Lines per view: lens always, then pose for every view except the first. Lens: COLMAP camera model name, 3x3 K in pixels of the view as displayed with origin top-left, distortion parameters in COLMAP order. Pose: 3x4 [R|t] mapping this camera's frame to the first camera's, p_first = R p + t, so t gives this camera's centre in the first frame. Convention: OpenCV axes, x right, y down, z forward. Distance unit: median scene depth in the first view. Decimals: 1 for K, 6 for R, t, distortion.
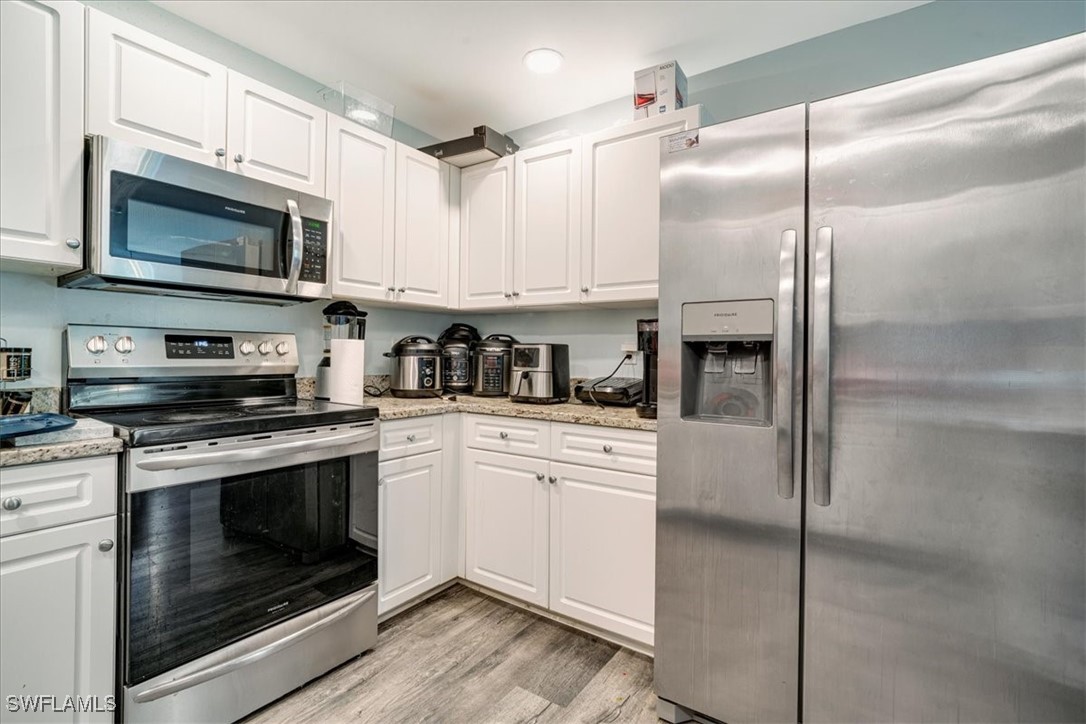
lens RADIAL K [[505.2, 0, 539.5], [0, 505.2, 353.3], [0, 0, 1]] dist [-0.014216, 0.003908]
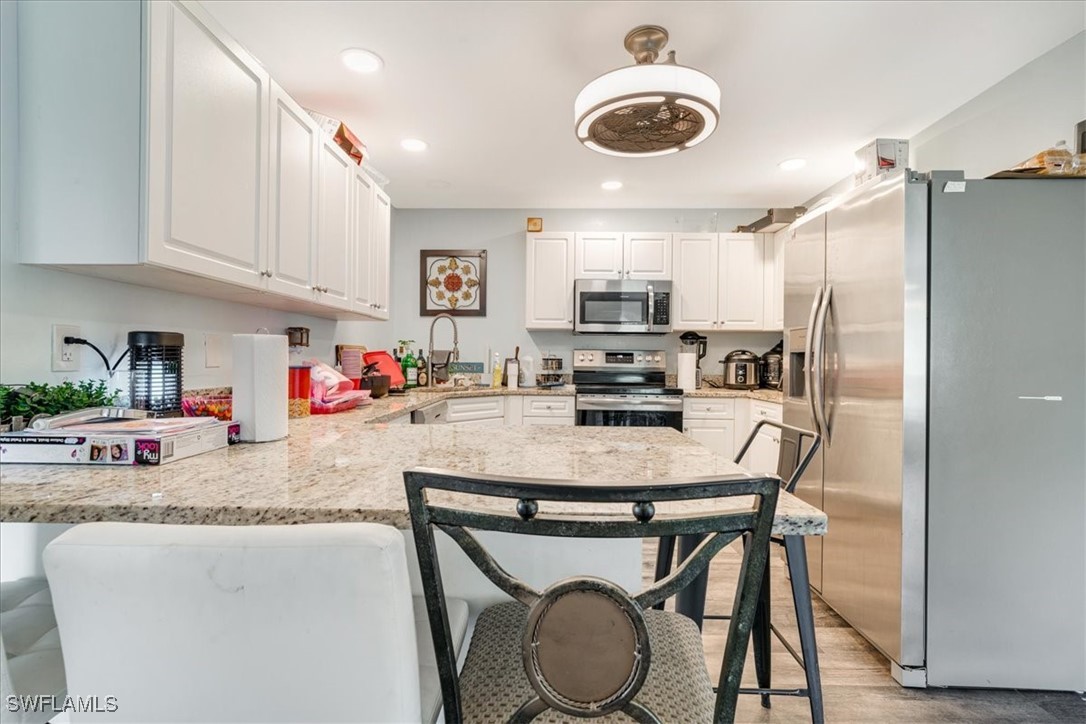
lens RADIAL K [[505.2, 0, 540.0], [0, 505.2, 359.6], [0, 0, 1]] dist [-0.014216, 0.003908]
pose [[0.553790, -0.001801, -0.832655, 0.925156], [-0.002621, 0.999989, -0.003906, 0.003855], [0.832652, 0.004346, 0.553779, -0.486332]]
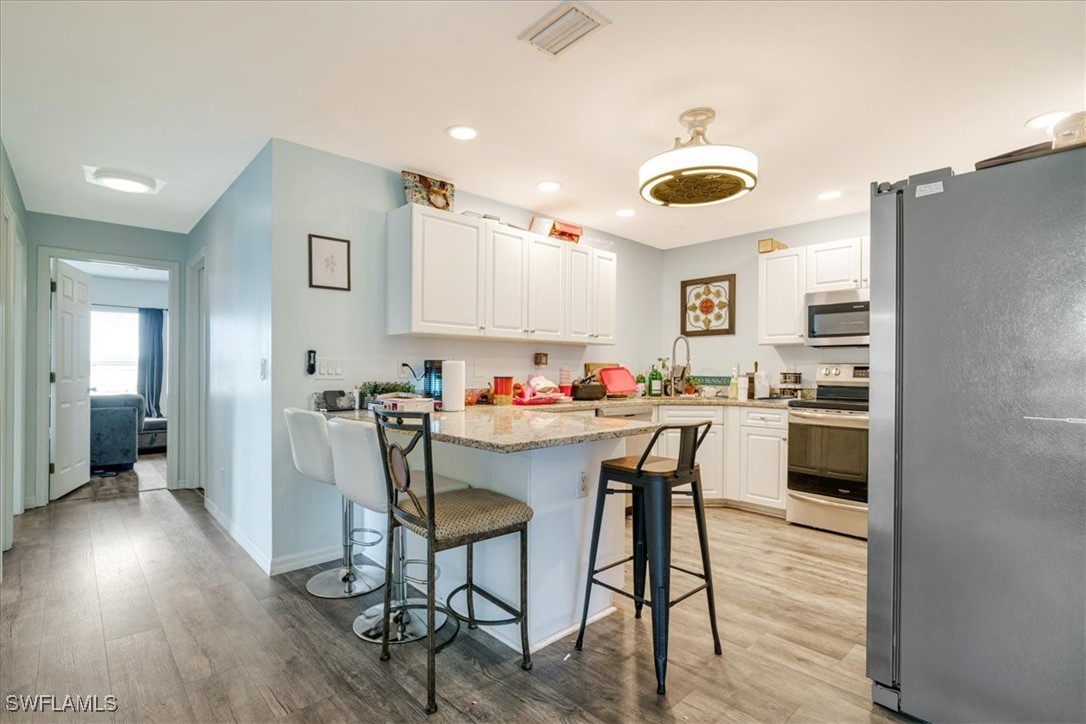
lens RADIAL K [[505.2, 0, 533.1], [0, 505.2, 368.9], [0, 0, 1]] dist [-0.014216, 0.003908]
pose [[-0.215279, -0.012197, -0.976476, 1.507687], [-0.006440, 0.999918, -0.011070, 0.005468], [0.976531, 0.003905, -0.215340, 0.109690]]
